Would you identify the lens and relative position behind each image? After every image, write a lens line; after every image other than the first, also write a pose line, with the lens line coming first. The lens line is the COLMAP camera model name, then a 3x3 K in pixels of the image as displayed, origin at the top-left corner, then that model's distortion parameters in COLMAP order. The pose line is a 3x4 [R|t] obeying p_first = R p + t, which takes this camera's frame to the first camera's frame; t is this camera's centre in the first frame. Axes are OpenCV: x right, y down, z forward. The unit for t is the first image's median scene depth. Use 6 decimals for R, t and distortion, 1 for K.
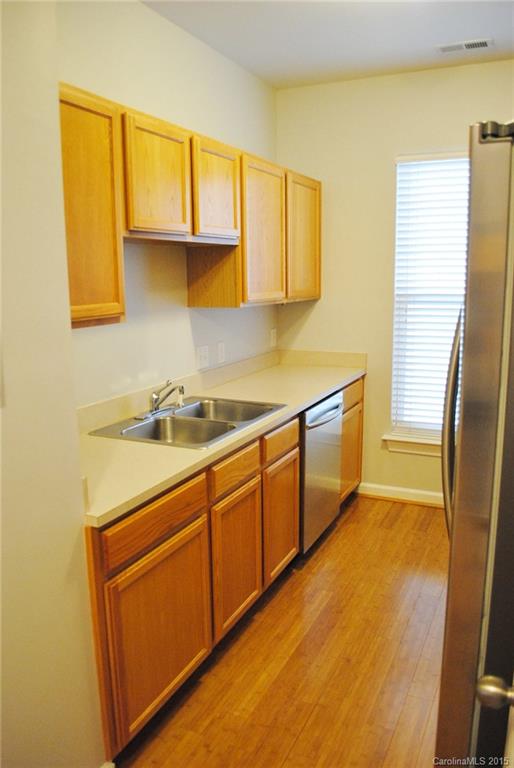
lens RADIAL K [[607.9, 0, 257.0], [0, 607.9, 384.0], [0, 0, 1]] dist [-0.099565, 0.043690]
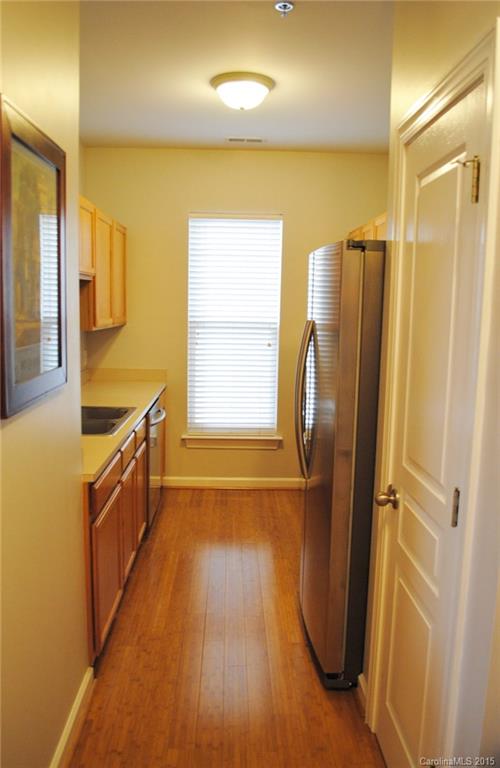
lens RADIAL K [[620.5, 0, 250.0], [0, 620.5, 384.0], [0, 0, 1]] dist [-0.077452, 0.002465]
pose [[0.892192, -0.034598, 0.450329, -0.255795], [0.055581, 0.997894, -0.033451, 0.033632], [-0.448223, 0.054875, 0.892236, -0.211081]]
